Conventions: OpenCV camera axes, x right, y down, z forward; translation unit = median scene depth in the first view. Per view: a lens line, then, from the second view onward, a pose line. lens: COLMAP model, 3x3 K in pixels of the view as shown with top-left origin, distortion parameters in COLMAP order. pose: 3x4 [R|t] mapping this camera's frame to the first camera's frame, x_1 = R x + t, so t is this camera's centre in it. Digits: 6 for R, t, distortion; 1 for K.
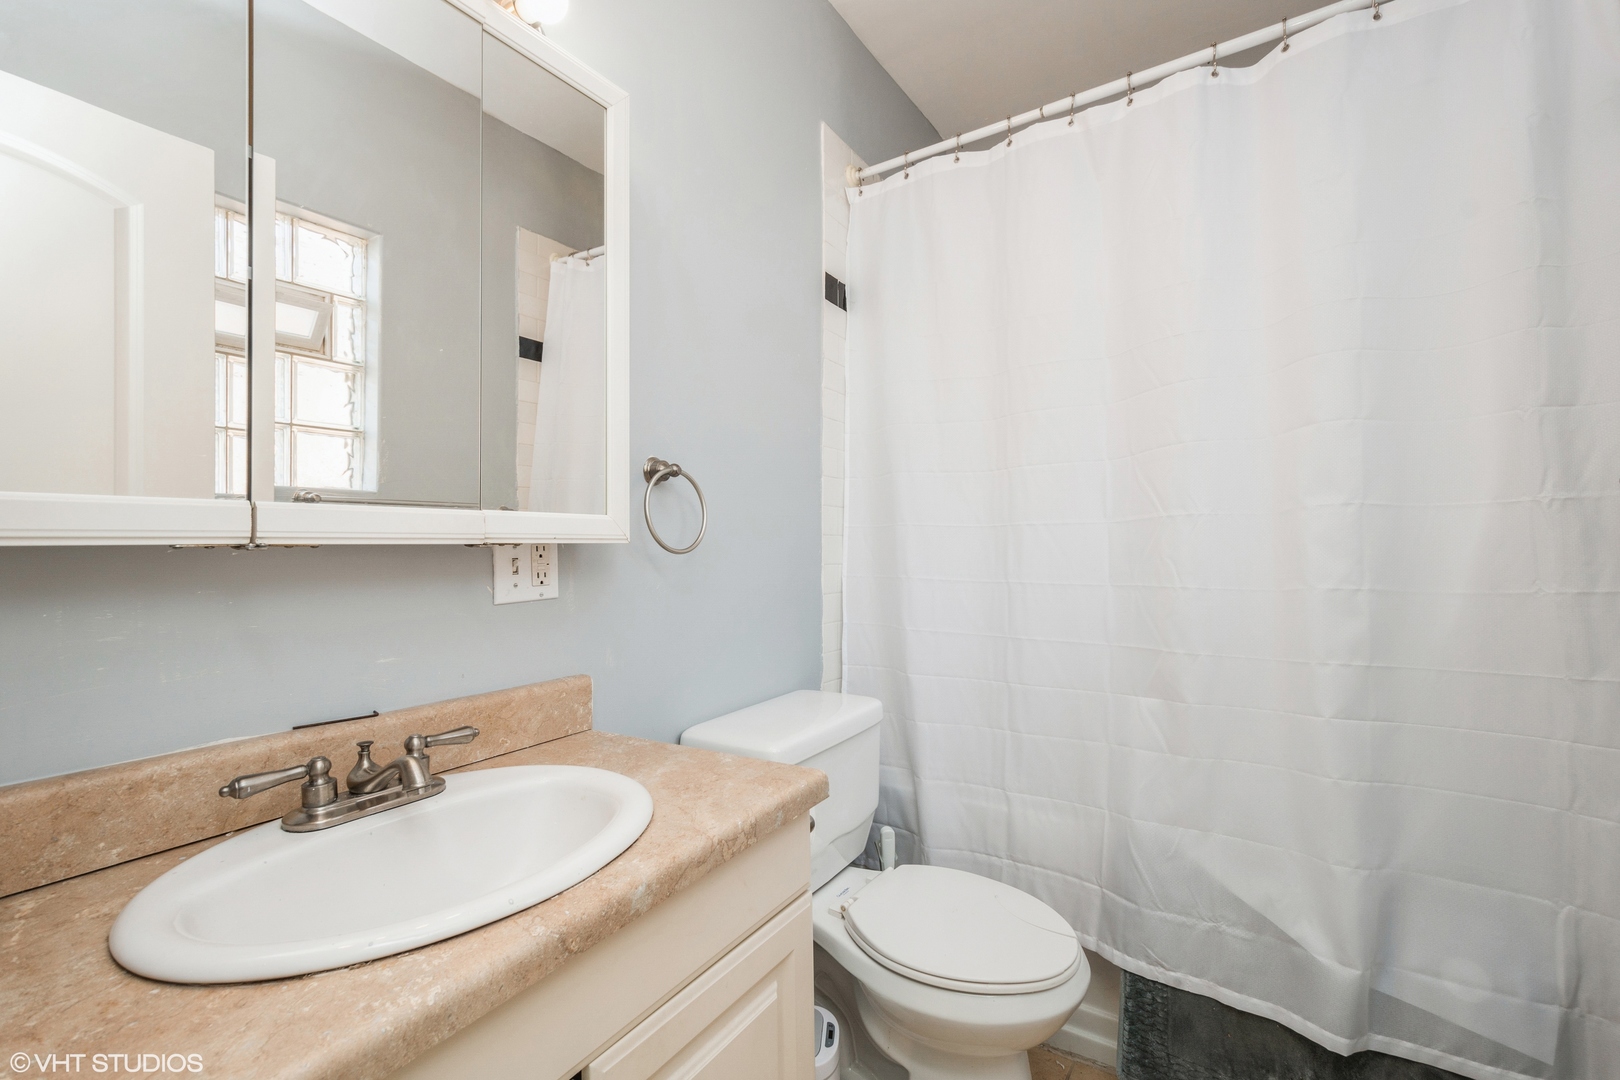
lens RADIAL K [[723.6, 0, 813.9], [0, 723.6, 542.2], [0, 0, 1]] dist [0.038203, -0.000077]
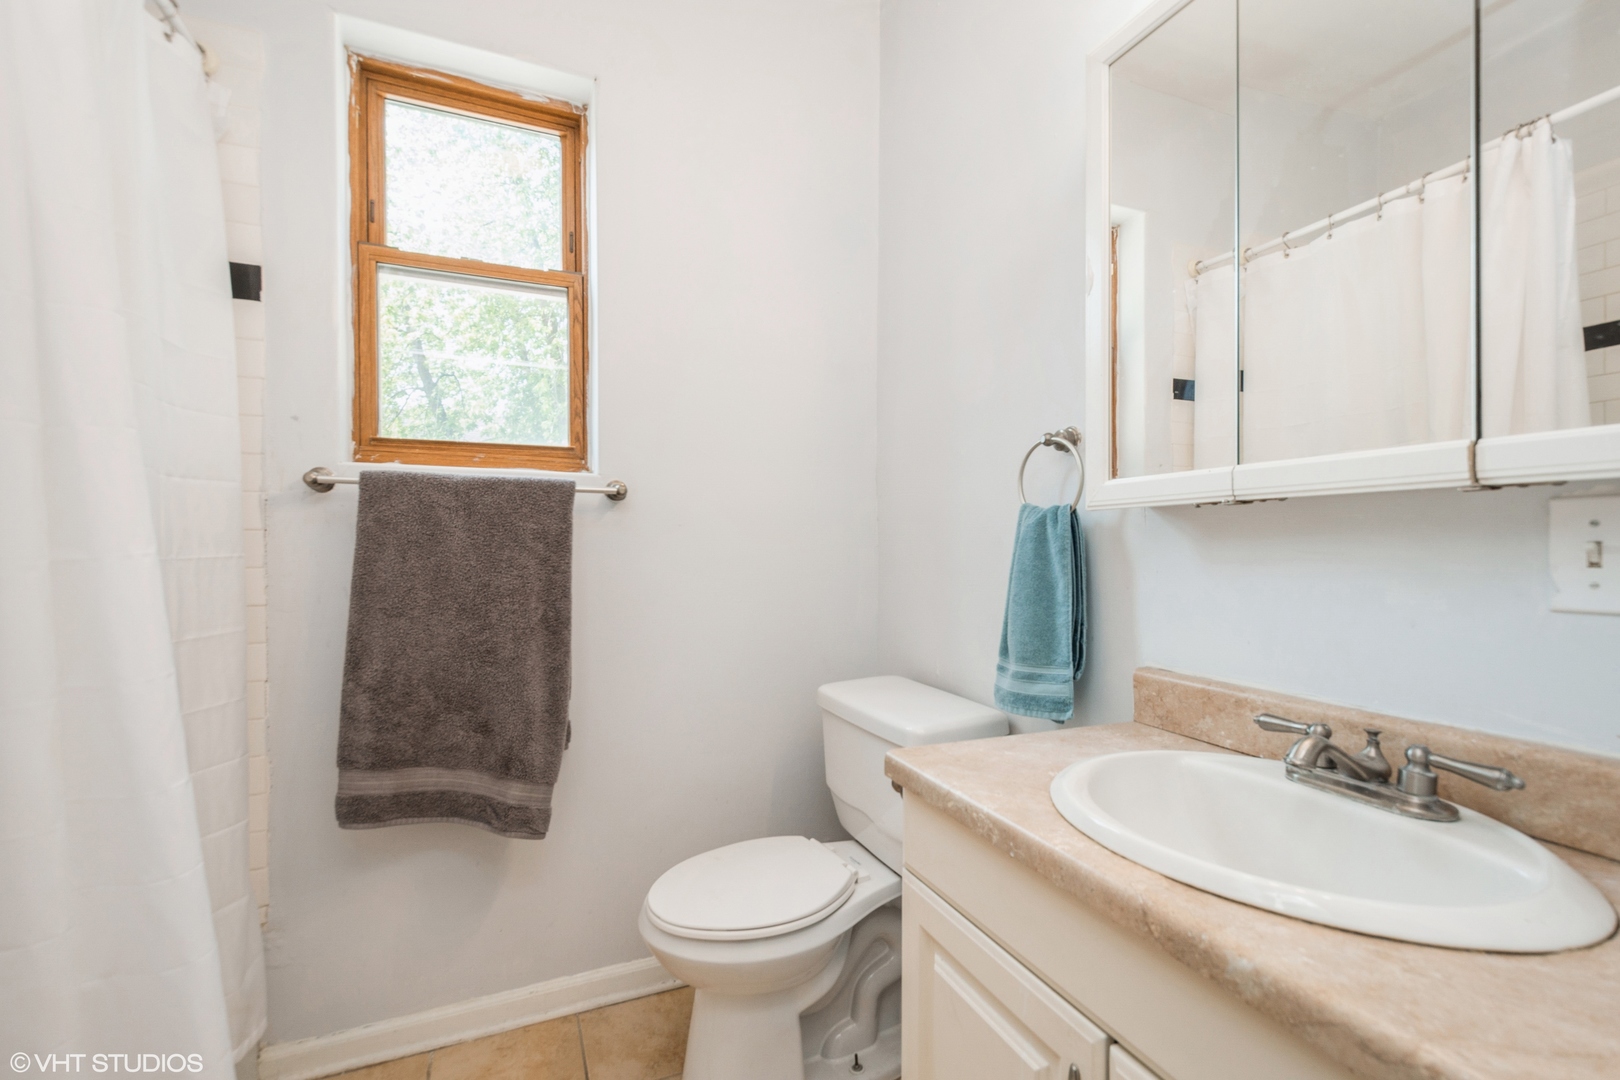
lens RADIAL K [[723.6, 0, 813.9], [0, 723.6, 542.2], [0, 0, 1]] dist [0.038203, -0.000077]
pose [[-0.586637, -0.003861, -0.809840, 0.740163], [-0.005146, 0.999986, -0.001041, 0.019681], [0.809833, 0.003557, -0.586649, 1.167991]]
